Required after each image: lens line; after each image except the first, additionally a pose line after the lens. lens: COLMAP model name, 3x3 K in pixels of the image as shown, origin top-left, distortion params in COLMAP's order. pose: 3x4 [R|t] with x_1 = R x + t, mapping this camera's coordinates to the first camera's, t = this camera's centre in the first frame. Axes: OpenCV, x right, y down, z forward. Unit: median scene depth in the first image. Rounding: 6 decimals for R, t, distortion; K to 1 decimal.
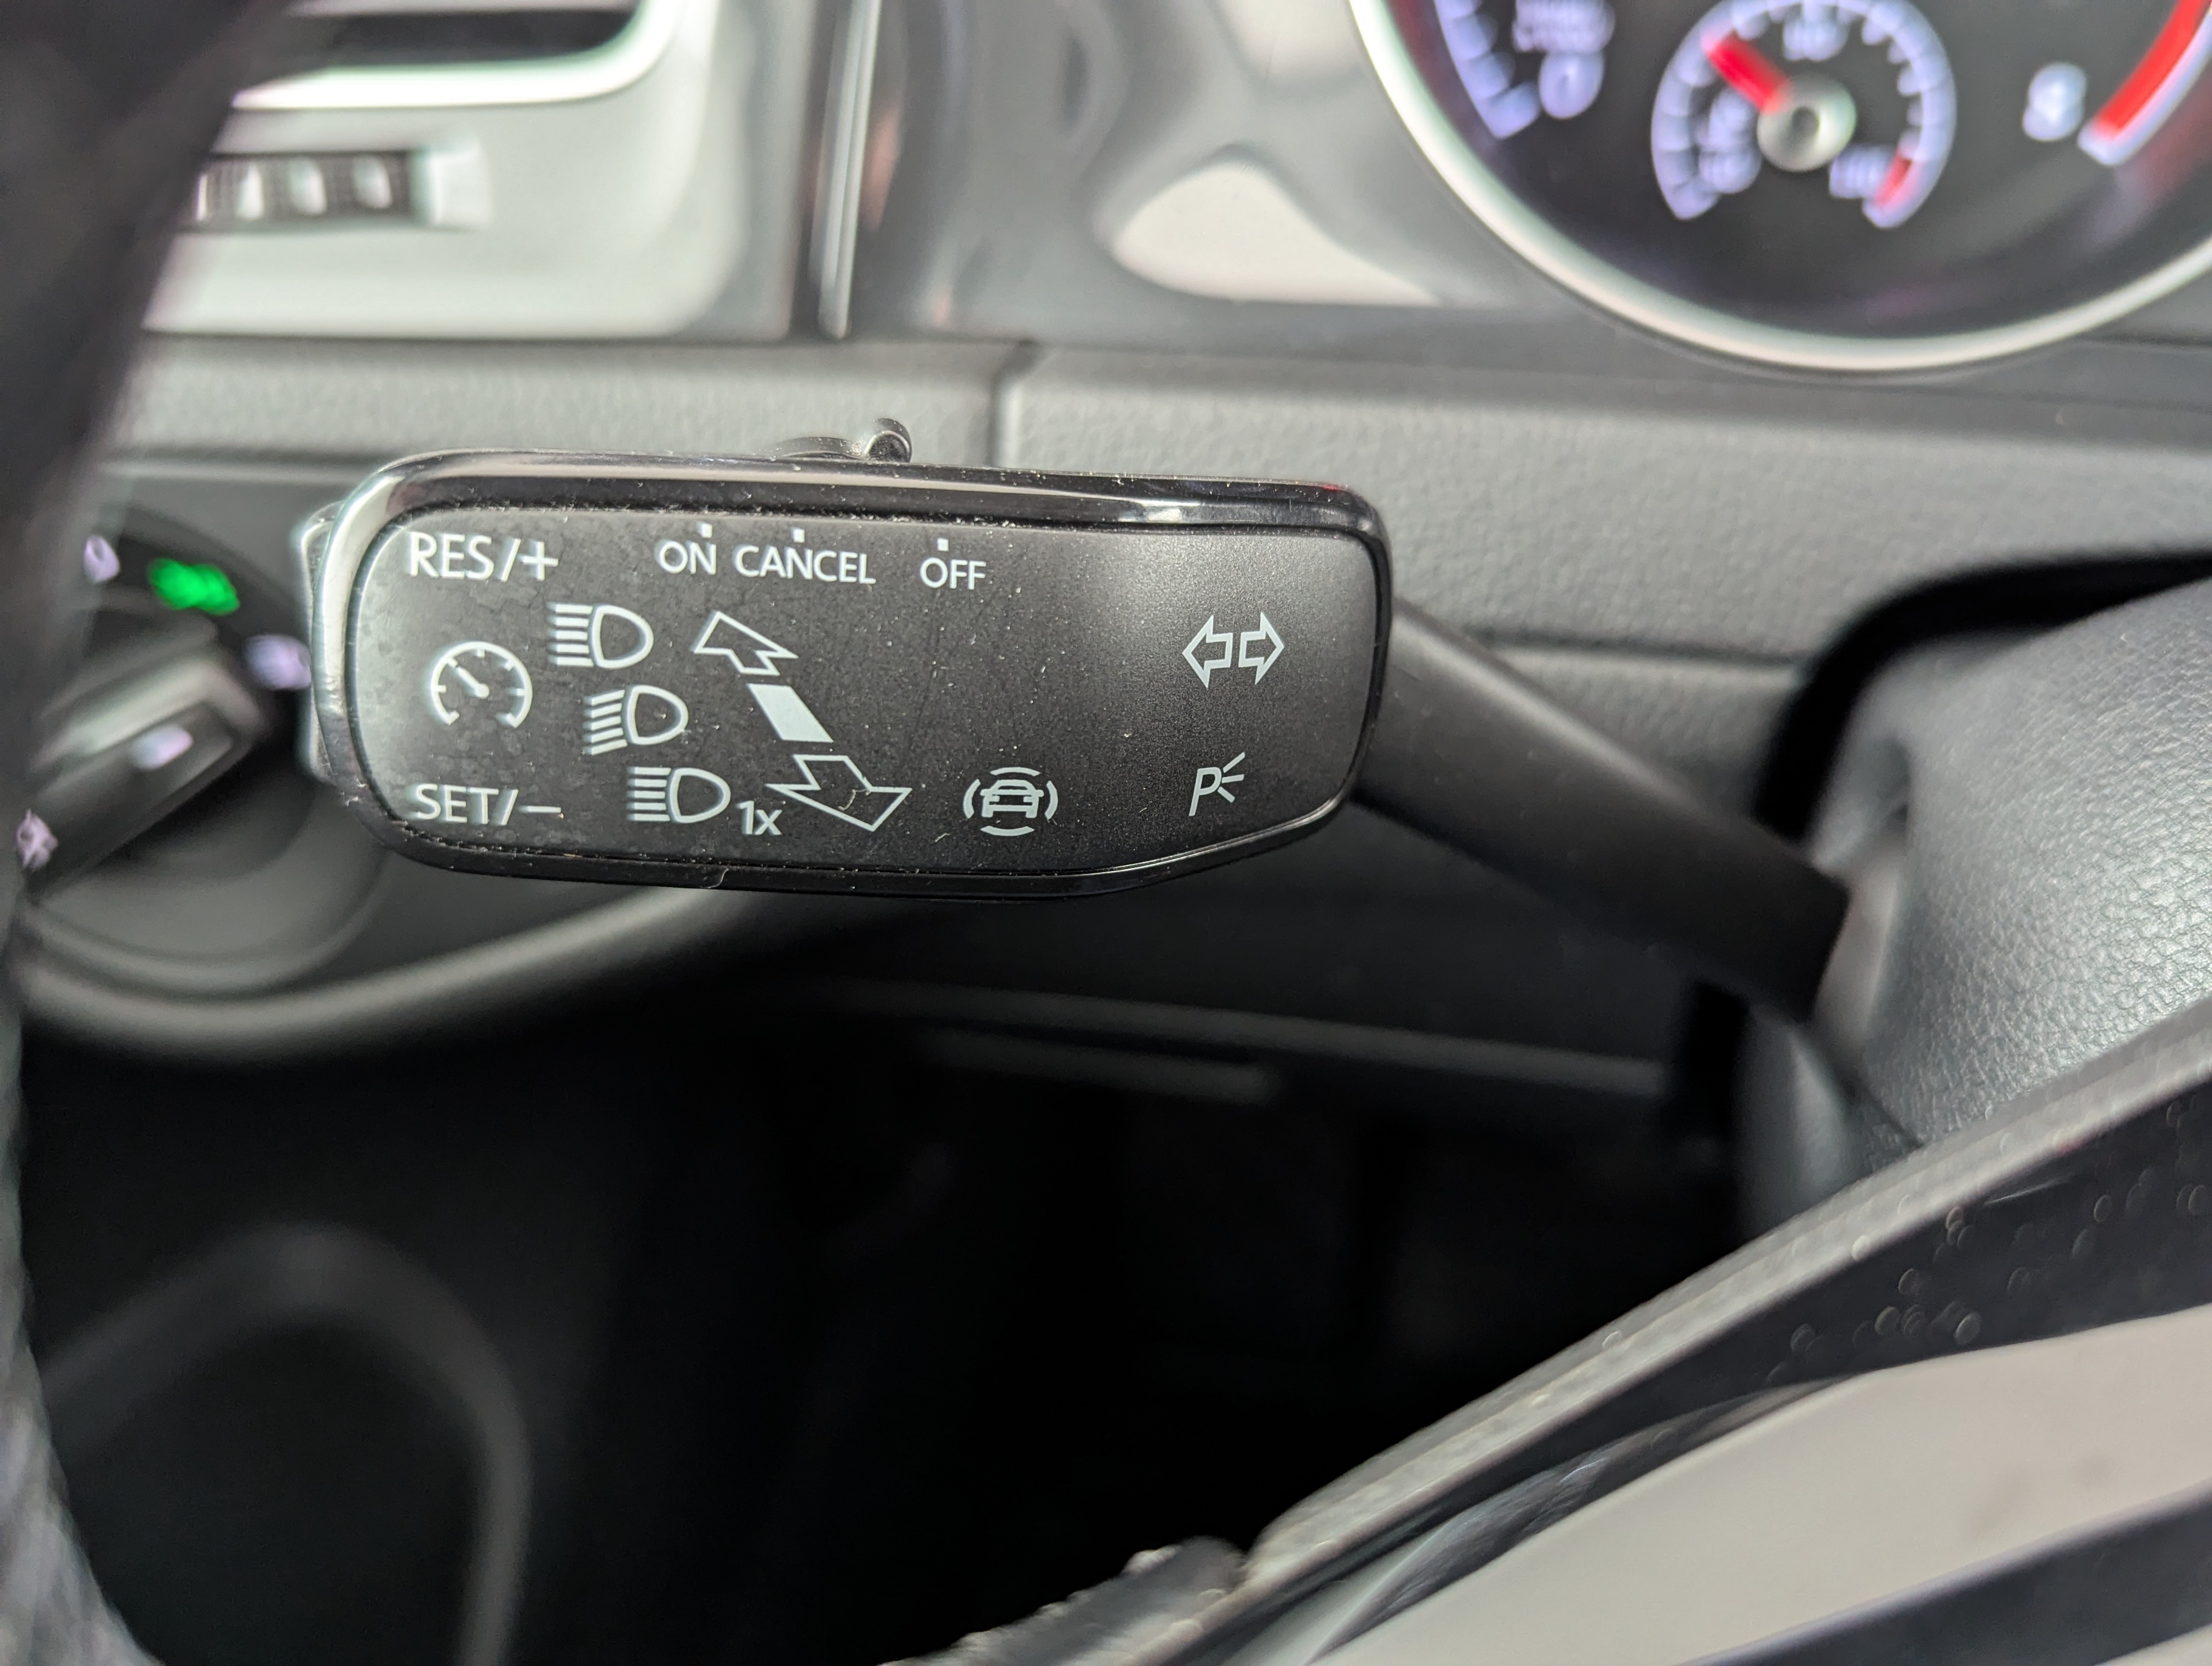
lens RADIAL K [[1753.1, 0, 1106.0], [0, 1753.1, 833.0], [0, 0, 1]] dist [0.009184, -0.020332]
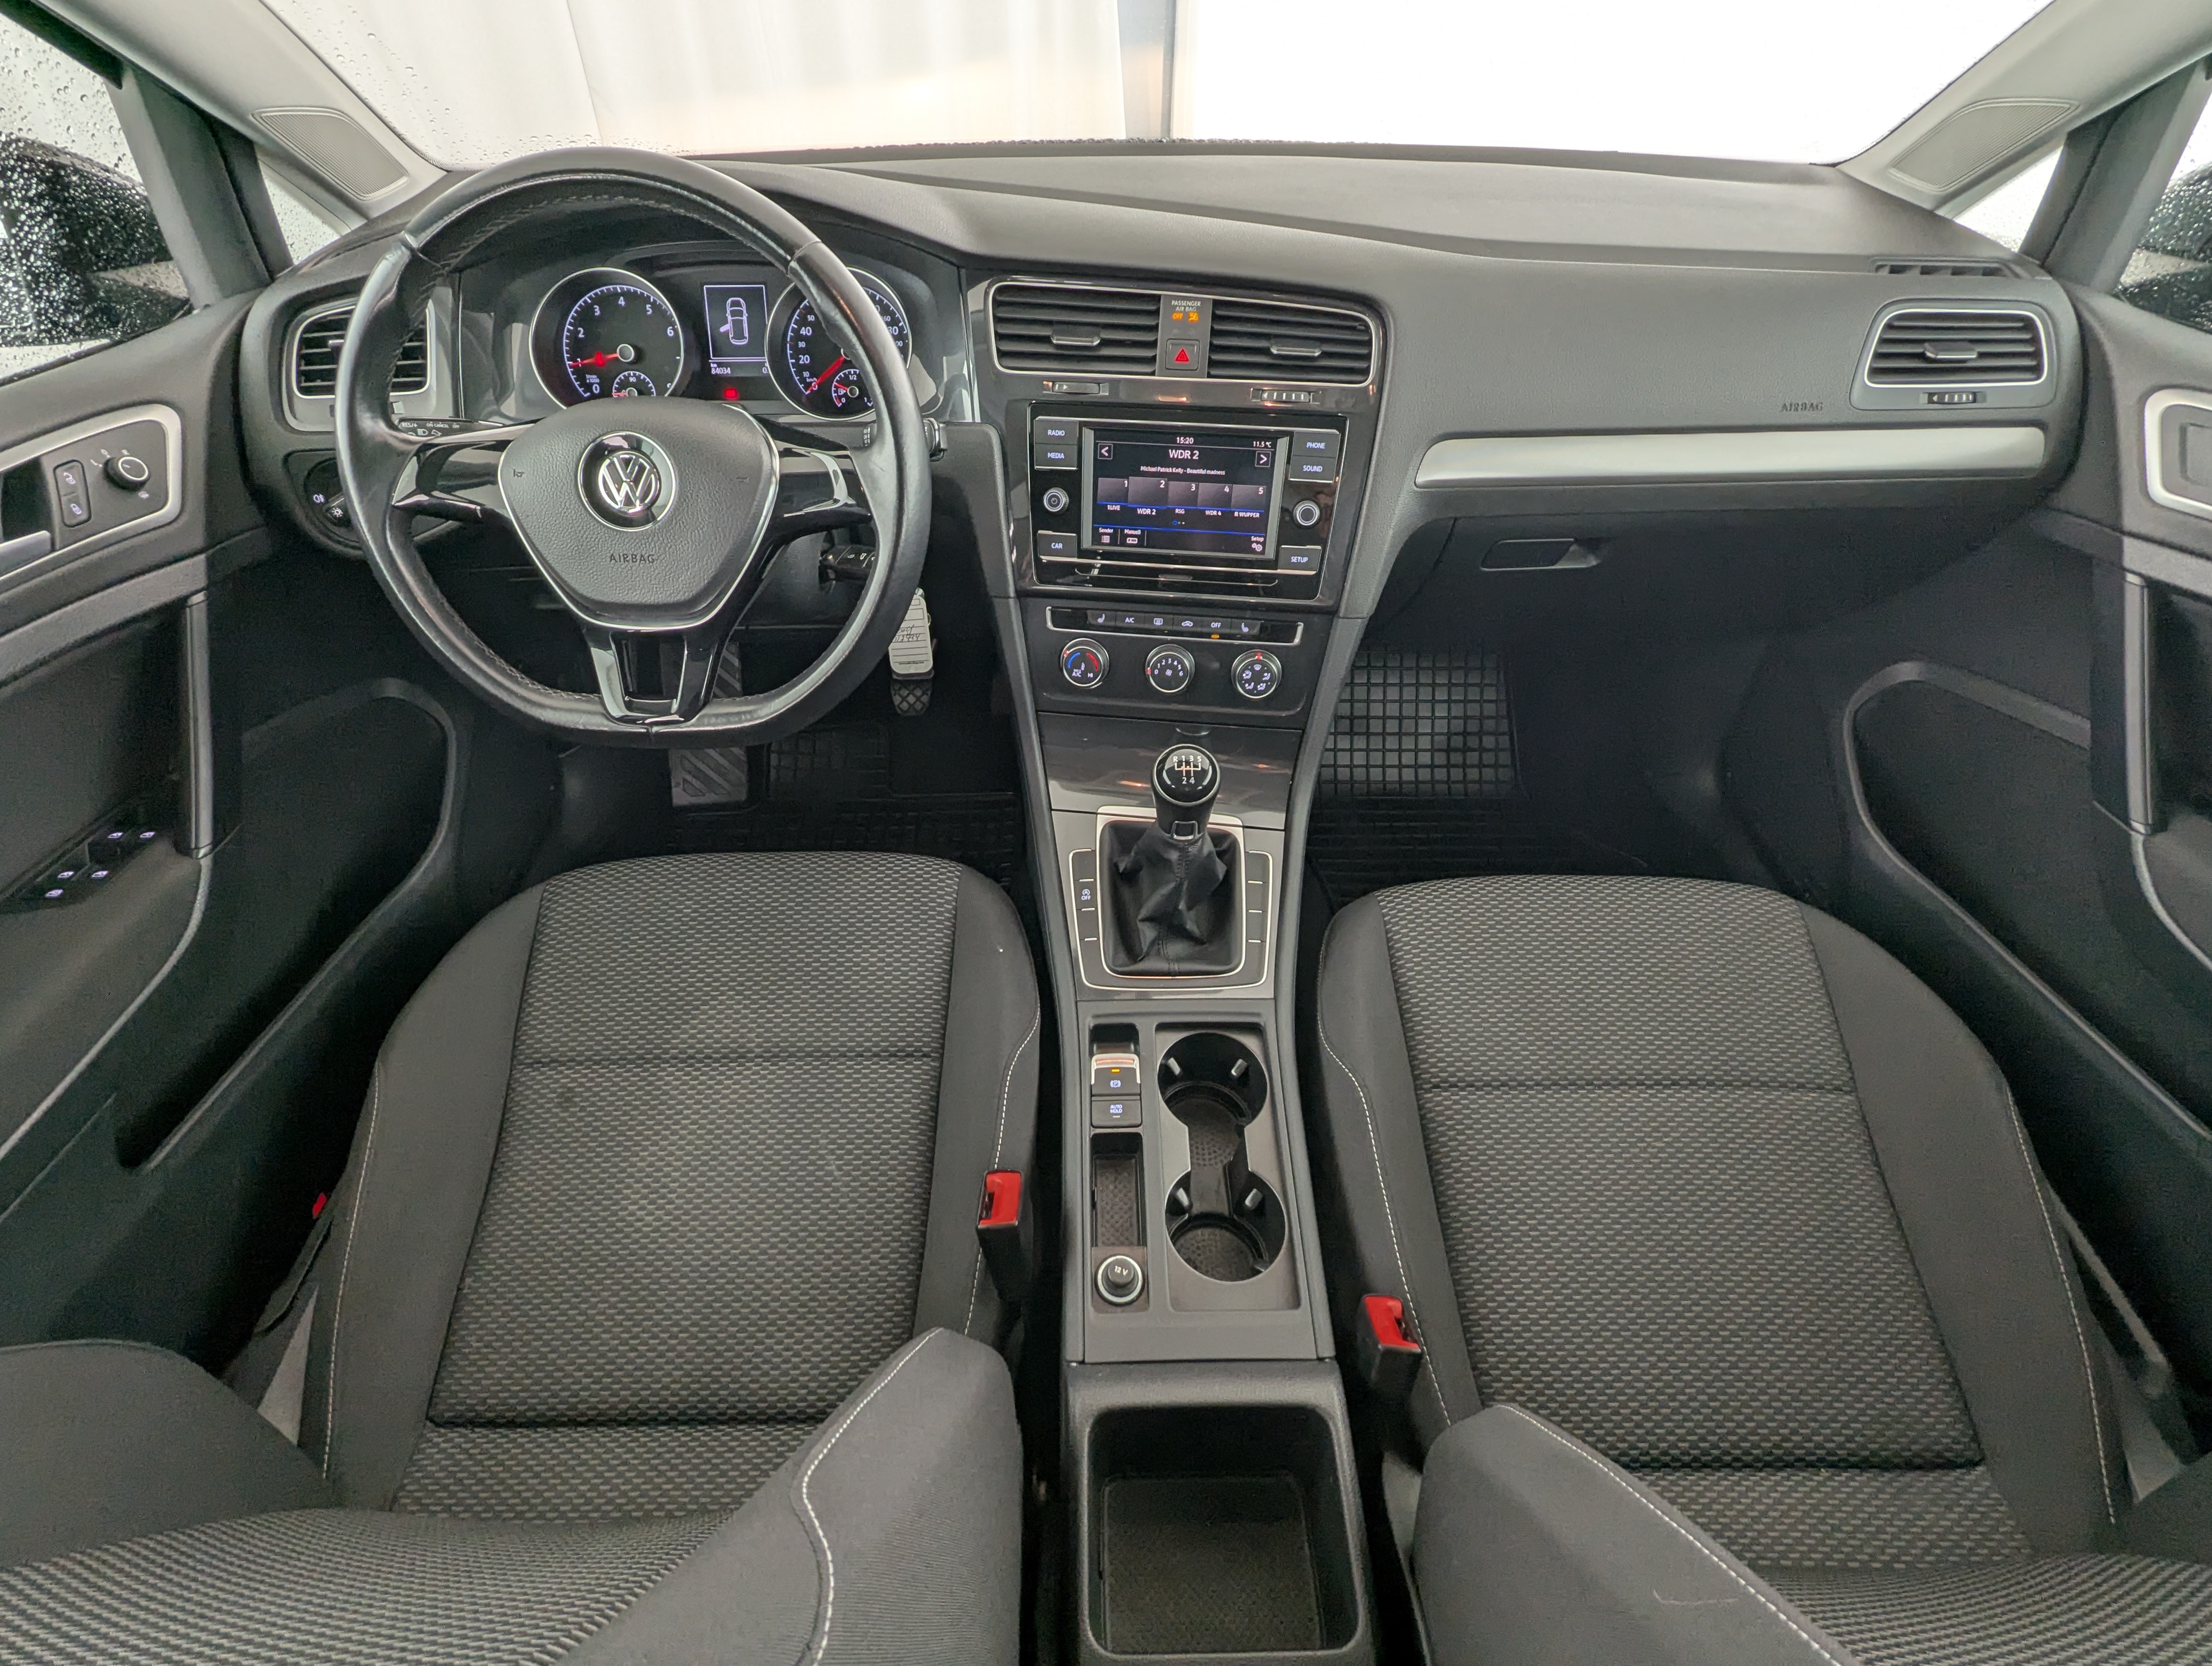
lens RADIAL K [[1028.6, 0, 1106.0], [0, 1028.6, 833.0], [0, 0, 1]] dist [-0.002587, 0.000425]
pose [[0.960860, -0.141807, 0.237990, 1.681025], [0.148072, 0.988939, -0.008564, 2.609679], [-0.234144, 0.043468, 0.971230, -5.274456]]
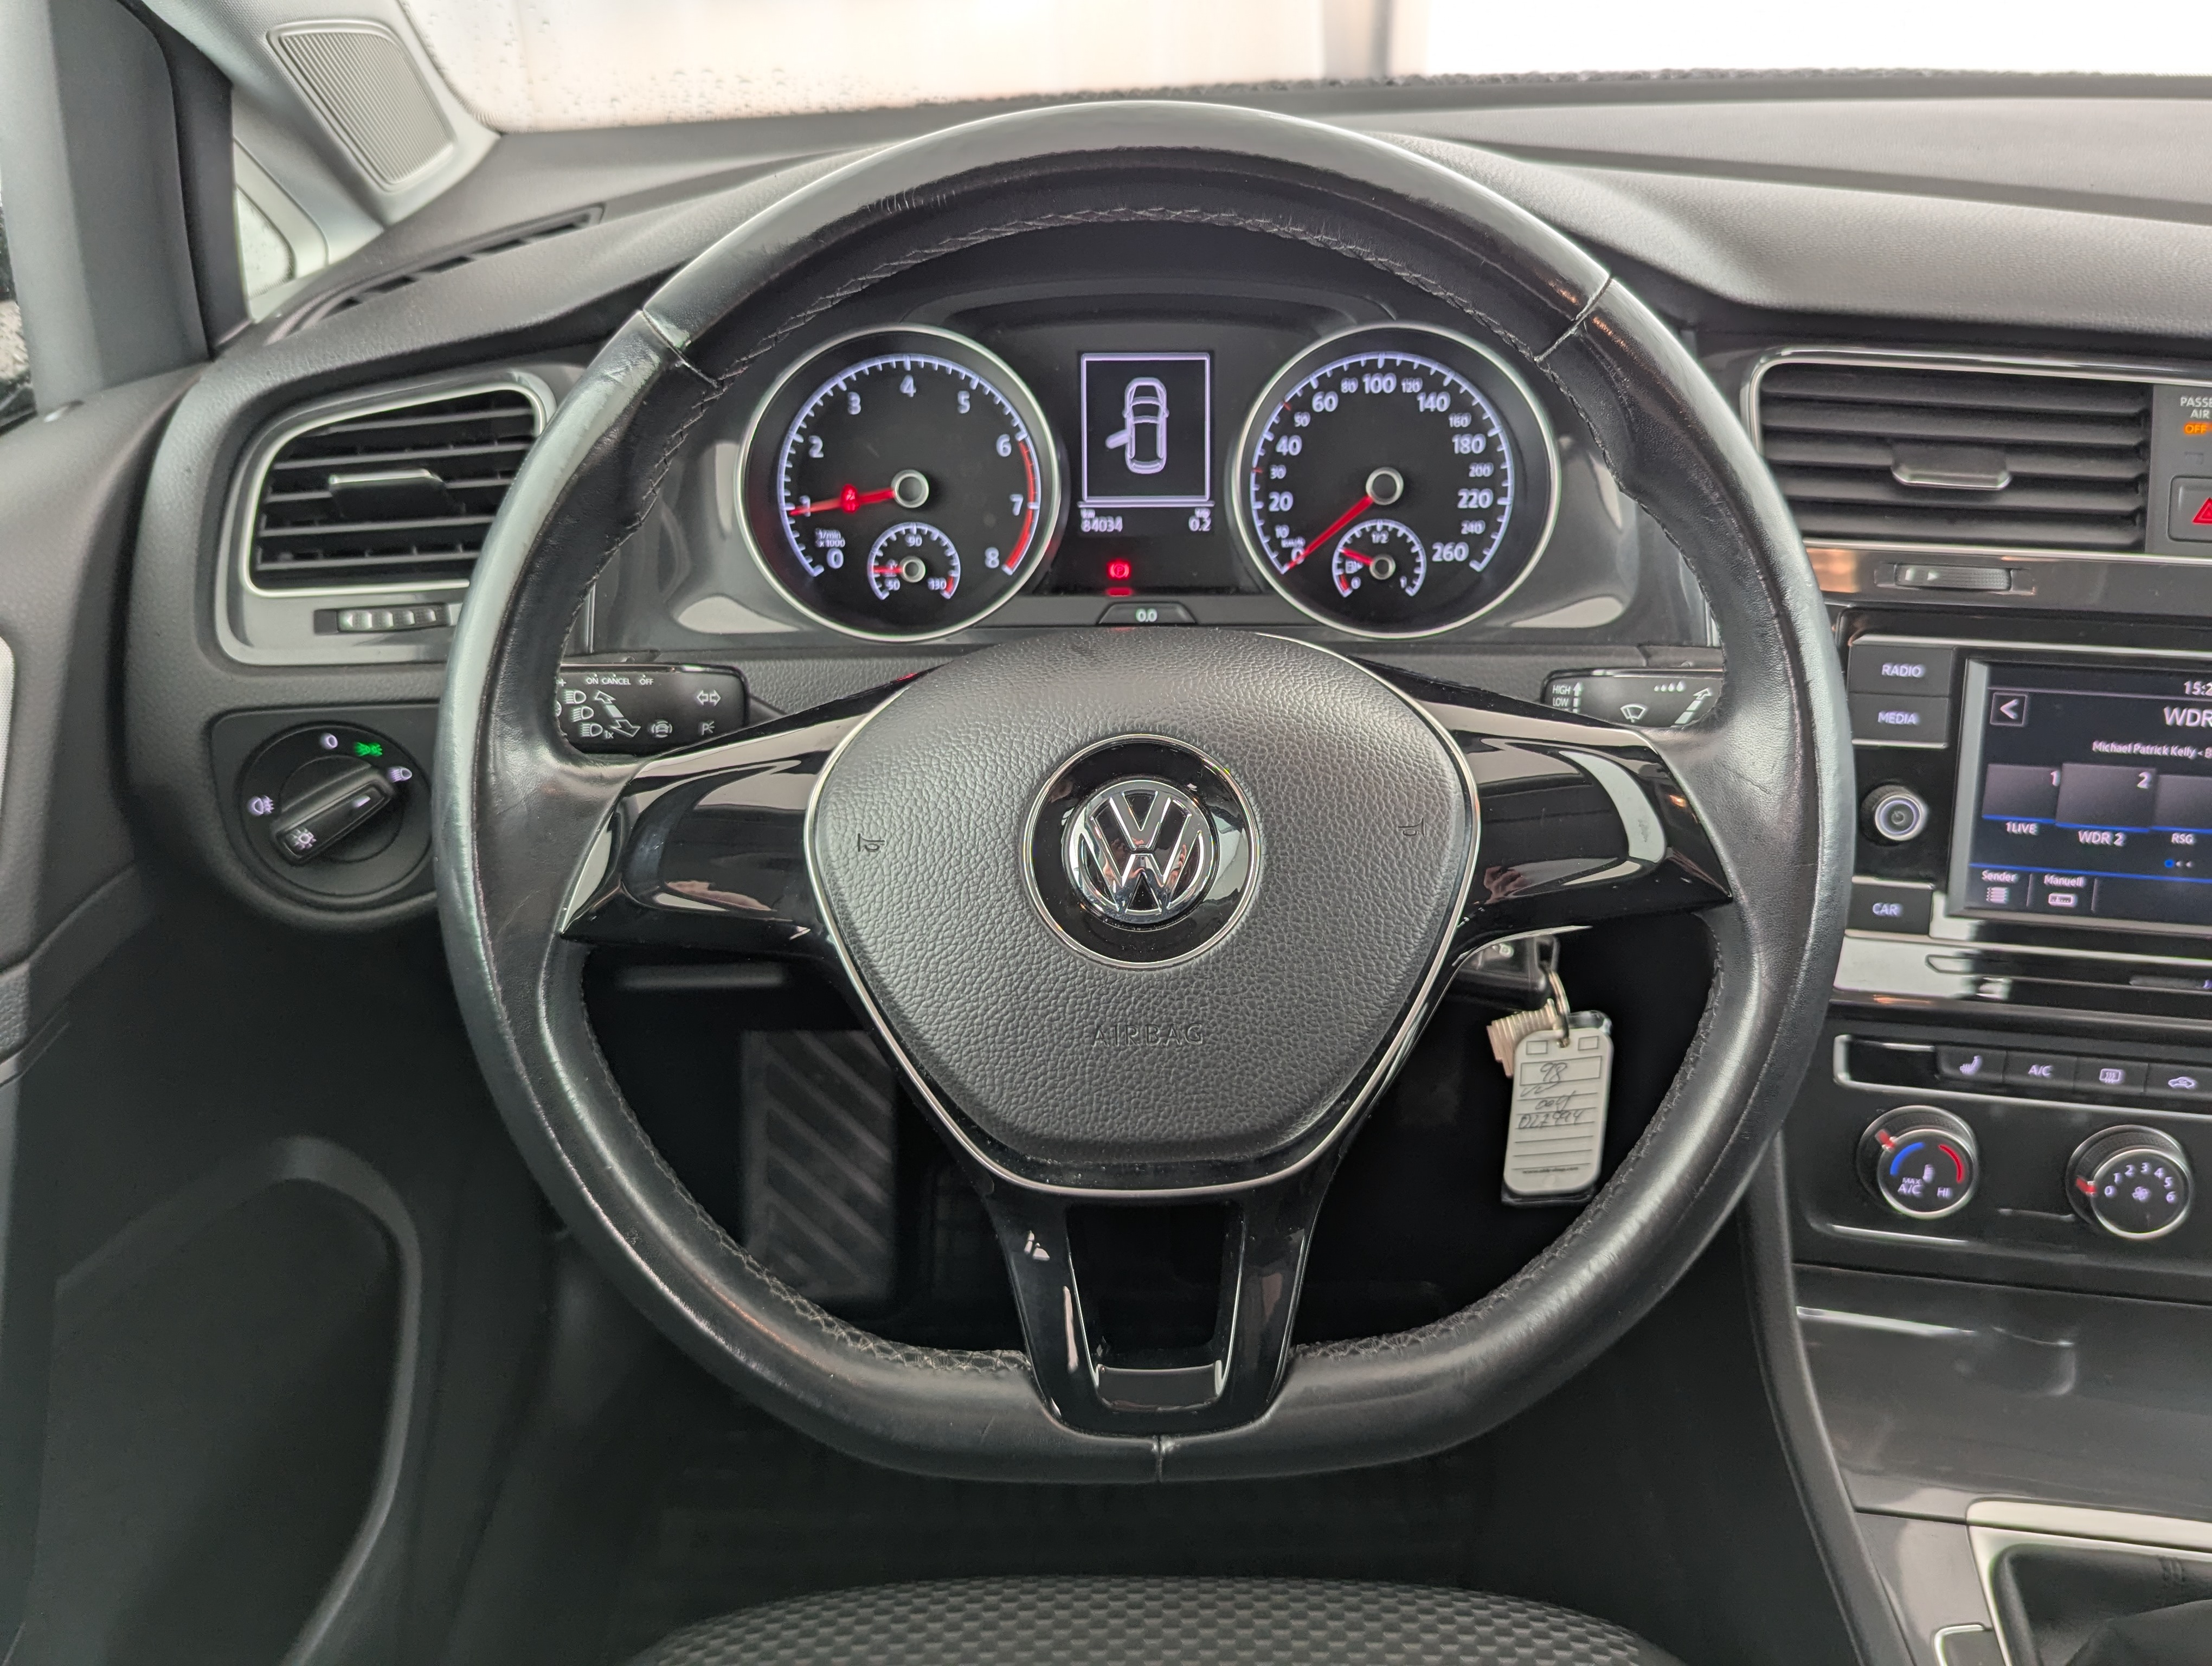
lens RADIAL K [[1704.4, 0, 1132.0], [0, 1704.4, 838.2], [0, 0, 1]] dist [0.015210, -0.008962]
pose [[0.966014, -0.093106, 0.241138, 0.029856], [0.139157, 0.973476, -0.181601, 1.110800], [-0.217834, 0.208986, 0.953348, -3.133215]]
